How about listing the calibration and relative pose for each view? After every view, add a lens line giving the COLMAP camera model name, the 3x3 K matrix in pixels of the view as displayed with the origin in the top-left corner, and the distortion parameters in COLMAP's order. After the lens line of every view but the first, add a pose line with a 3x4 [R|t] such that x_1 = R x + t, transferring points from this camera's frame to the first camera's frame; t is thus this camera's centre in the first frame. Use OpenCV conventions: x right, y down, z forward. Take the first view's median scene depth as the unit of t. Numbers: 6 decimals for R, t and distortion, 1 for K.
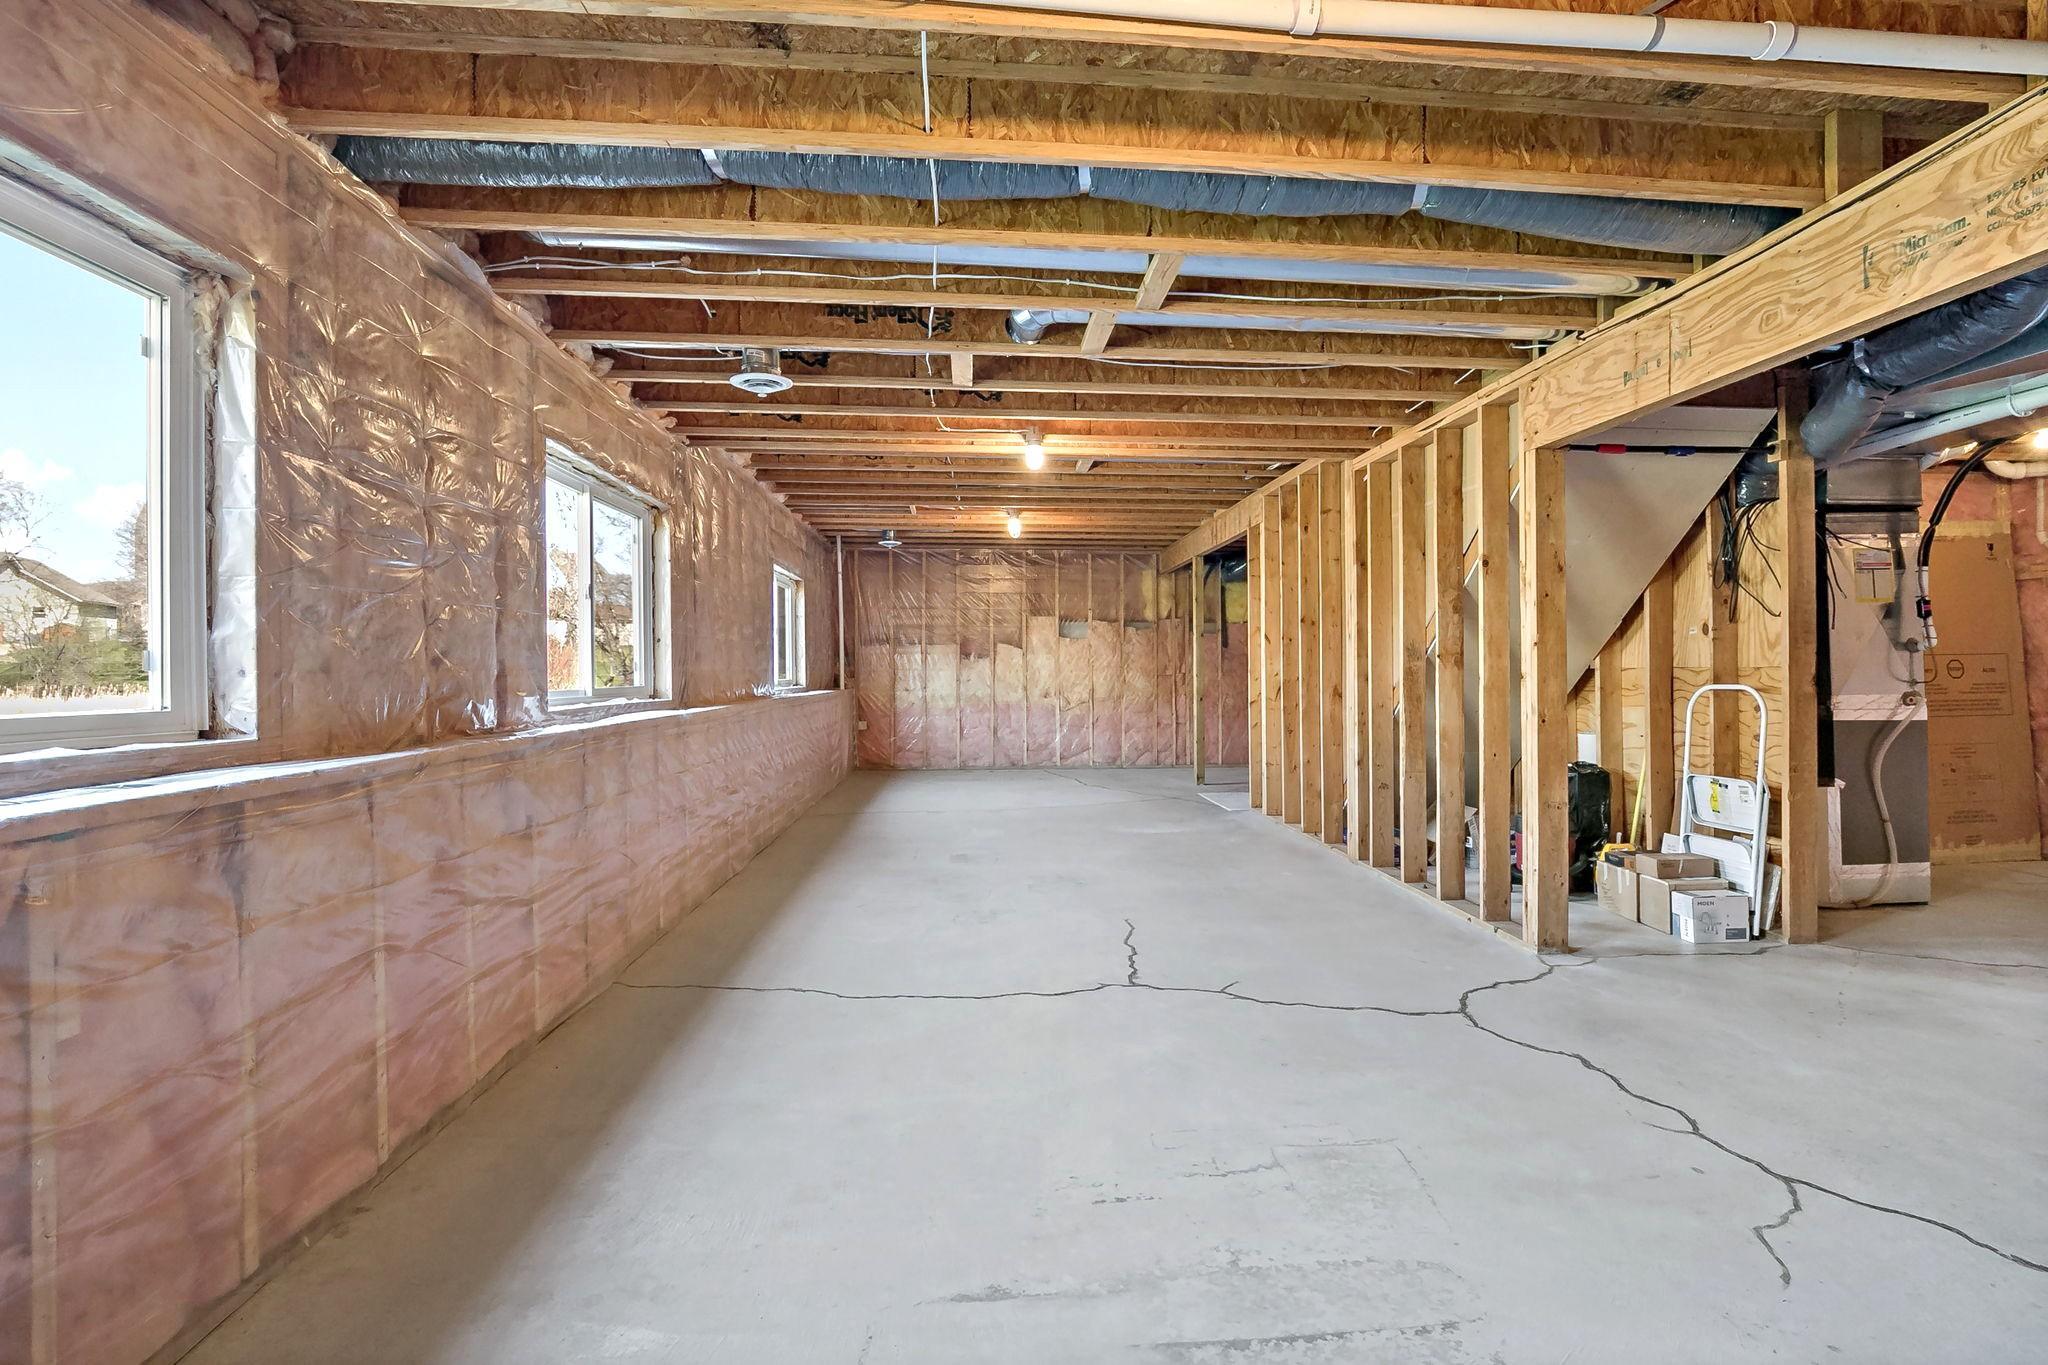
lens RADIAL K [[930.2, 0, 1032.2], [0, 930.2, 678.6], [0, 0, 1]] dist [-0.021165, -0.000148]
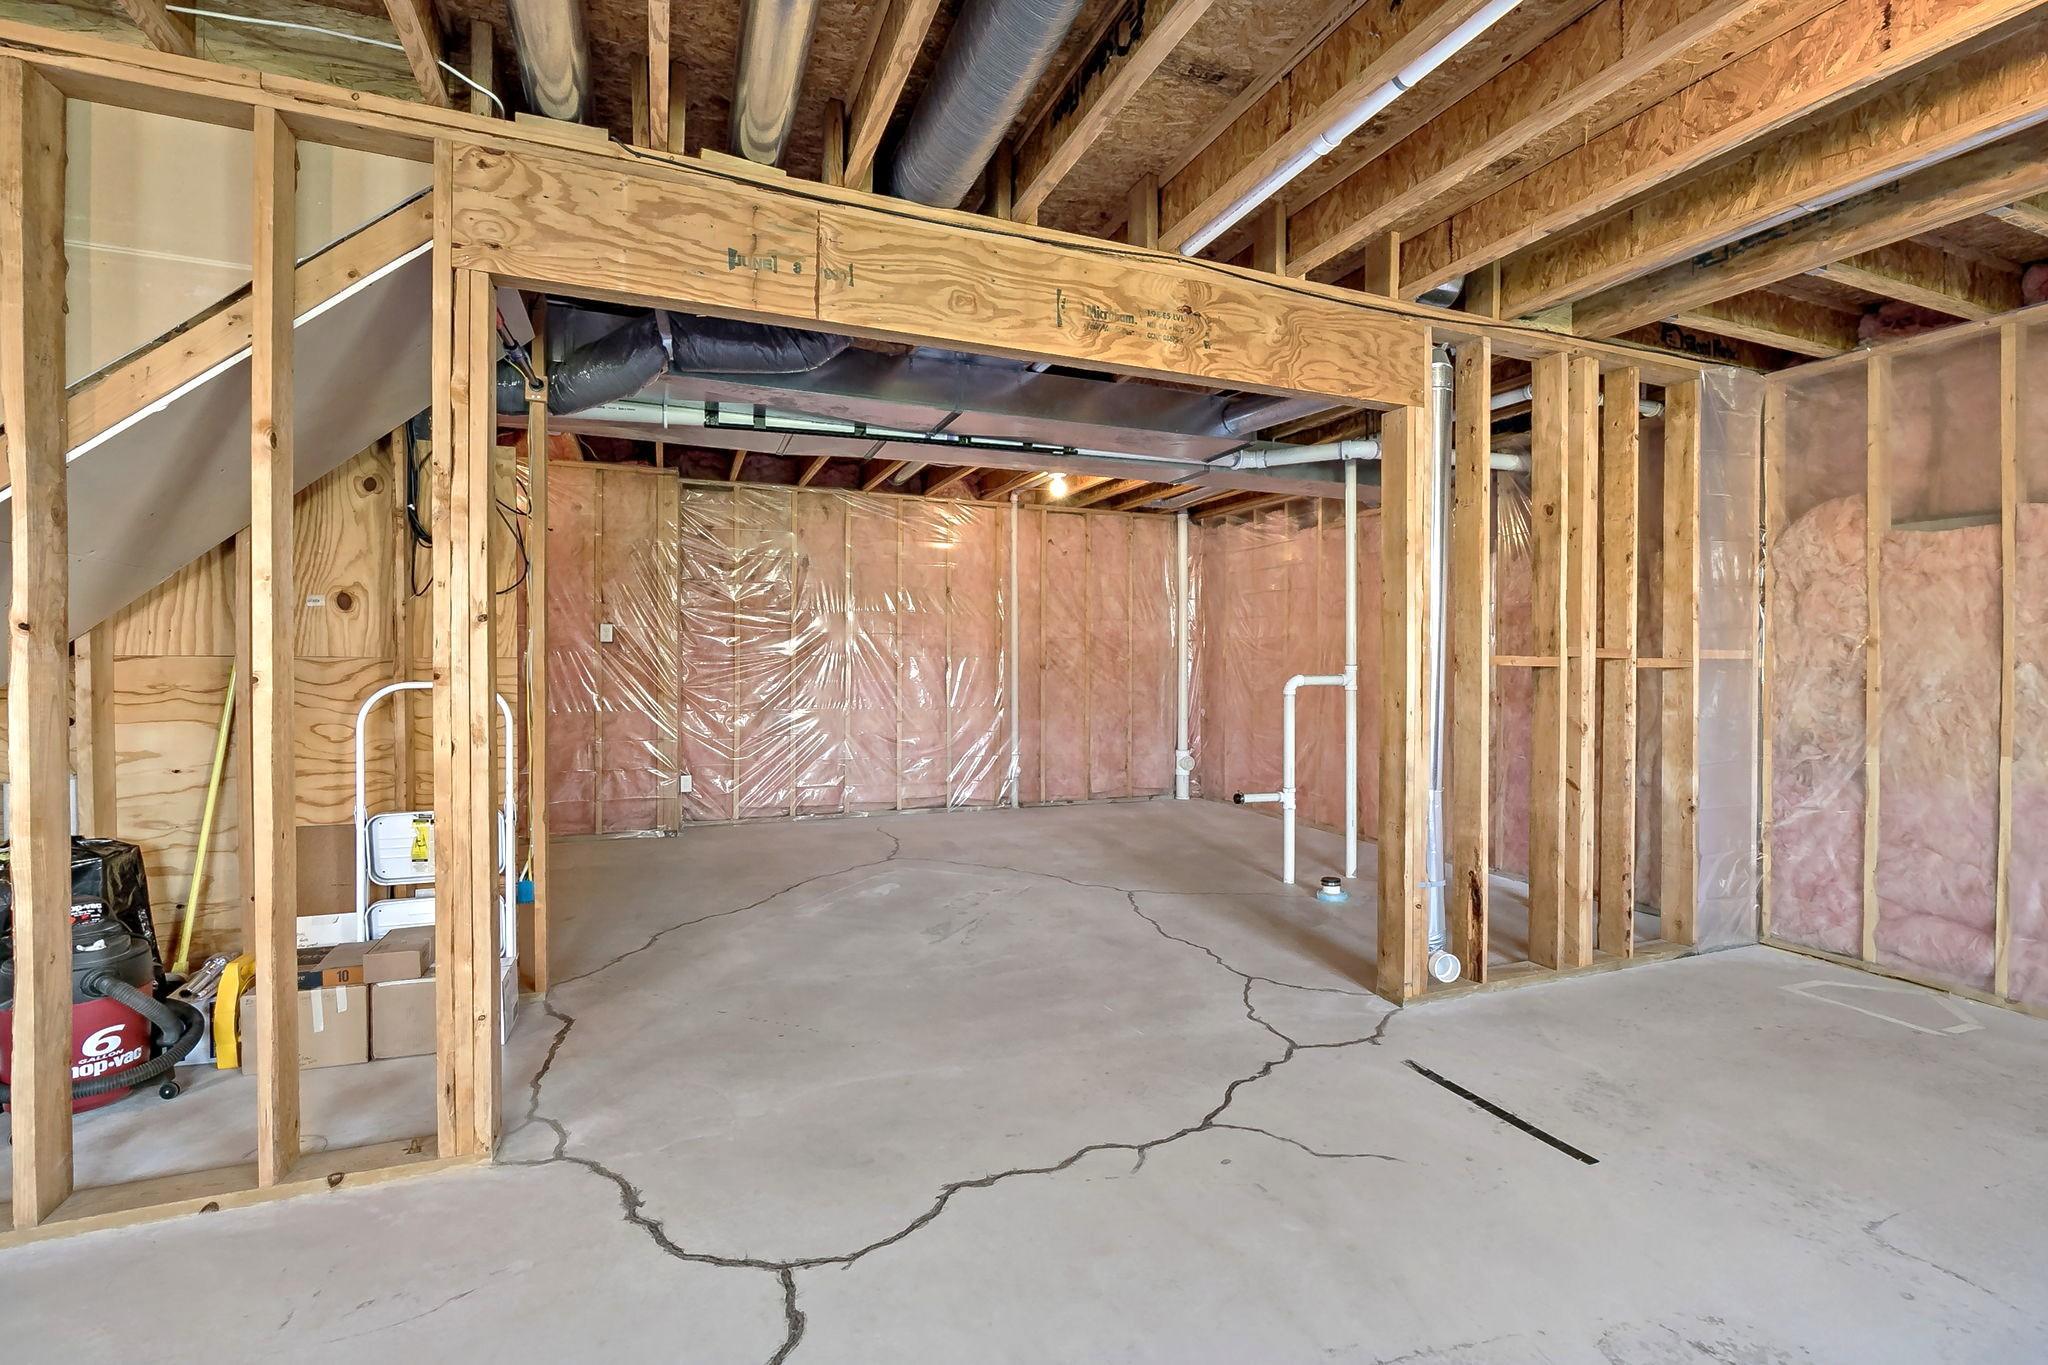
lens RADIAL K [[930.2, 0, 1032.8], [0, 930.2, 672.8], [0, 0, 1]] dist [-0.021165, -0.000148]
pose [[-0.322814, -0.004966, 0.946449, -0.112350], [0.002949, 0.999976, 0.006252, -0.007216], [-0.946458, 0.004810, -0.322792, 1.006616]]
